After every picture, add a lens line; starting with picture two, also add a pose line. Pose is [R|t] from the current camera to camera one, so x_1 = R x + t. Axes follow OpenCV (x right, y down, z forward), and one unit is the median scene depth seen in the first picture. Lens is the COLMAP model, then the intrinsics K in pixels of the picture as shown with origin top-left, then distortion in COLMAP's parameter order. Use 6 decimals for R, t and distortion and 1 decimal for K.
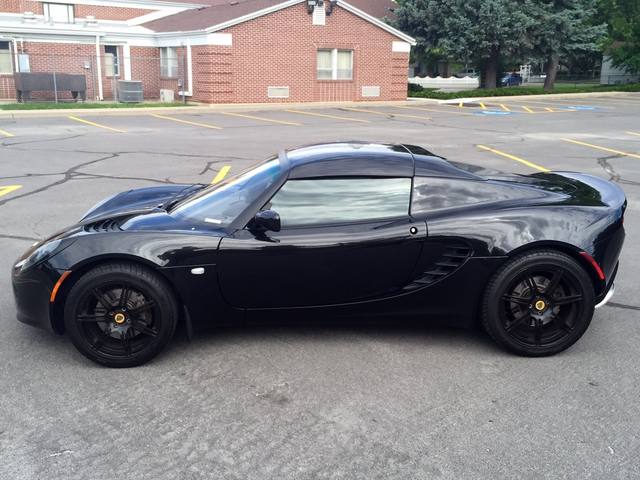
lens RADIAL K [[663.1, 0, 320.5], [0, 663.1, 254.4], [0, 0, 1]] dist [0.005225, 0.003759]
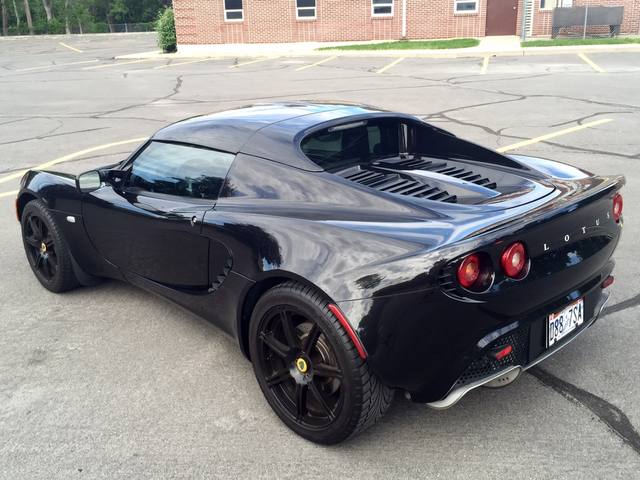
lens RADIAL K [[663.1, 0, 320.5], [0, 663.1, 254.4], [0, 0, 1]] dist [0.005225, 0.003759]
pose [[0.652524, 0.218862, -0.725473, 0.142971], [-0.150939, 0.975737, 0.158600, -0.024803], [0.742583, 0.006012, 0.669727, 0.101940]]
